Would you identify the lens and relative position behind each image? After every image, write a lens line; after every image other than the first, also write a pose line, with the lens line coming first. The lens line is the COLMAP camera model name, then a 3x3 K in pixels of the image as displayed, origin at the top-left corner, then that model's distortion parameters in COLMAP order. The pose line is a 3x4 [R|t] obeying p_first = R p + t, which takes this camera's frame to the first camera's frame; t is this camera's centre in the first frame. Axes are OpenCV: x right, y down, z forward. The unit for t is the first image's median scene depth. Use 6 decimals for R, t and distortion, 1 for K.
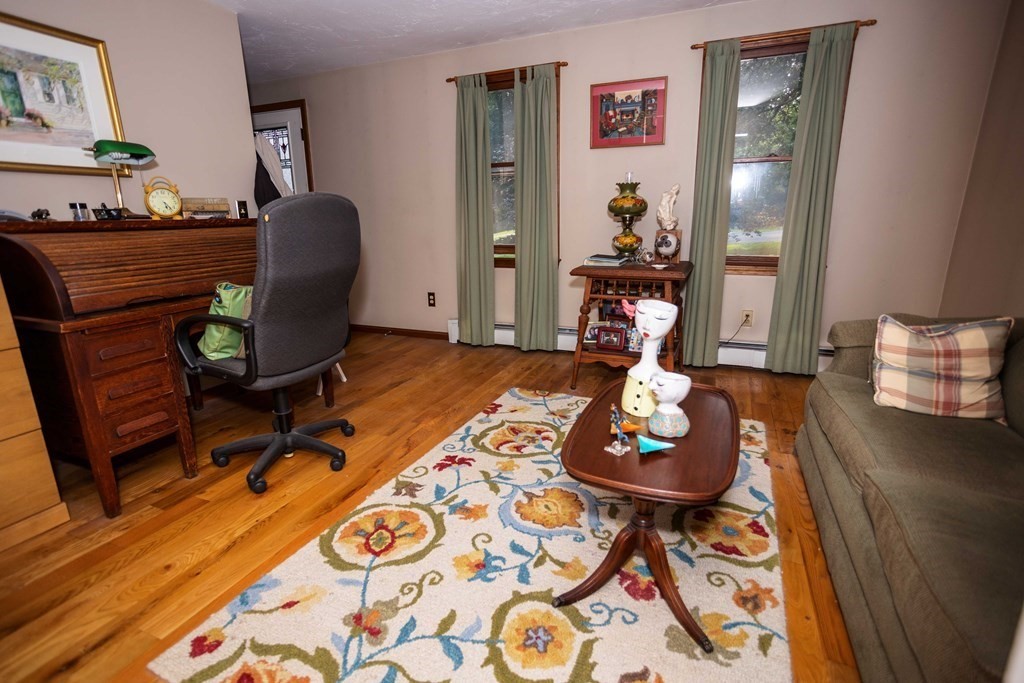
lens RADIAL K [[495.6, 0, 514.4], [0, 495.6, 339.4], [0, 0, 1]] dist [-0.021458, 0.001582]
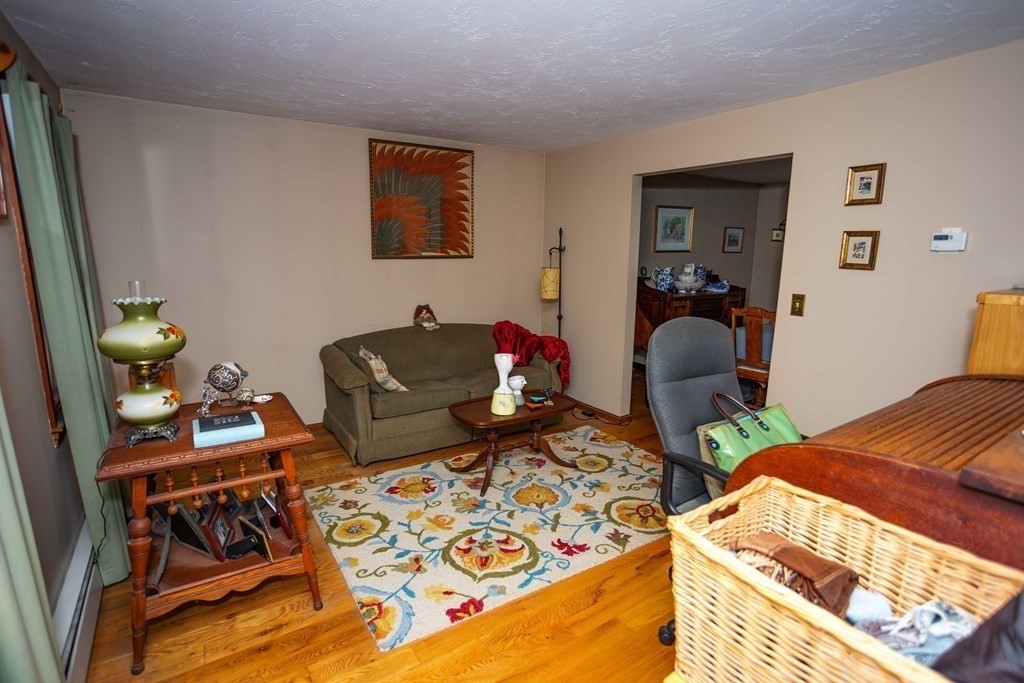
lens RADIAL K [[495.6, 0, 519.6], [0, 495.6, 349.6], [0, 0, 1]] dist [-0.021458, 0.001582]
pose [[-0.832246, -0.106204, 0.544139, -0.635726], [0.142437, 0.907575, 0.394992, -0.652879], [-0.535797, 0.406236, -0.740199, 1.862076]]
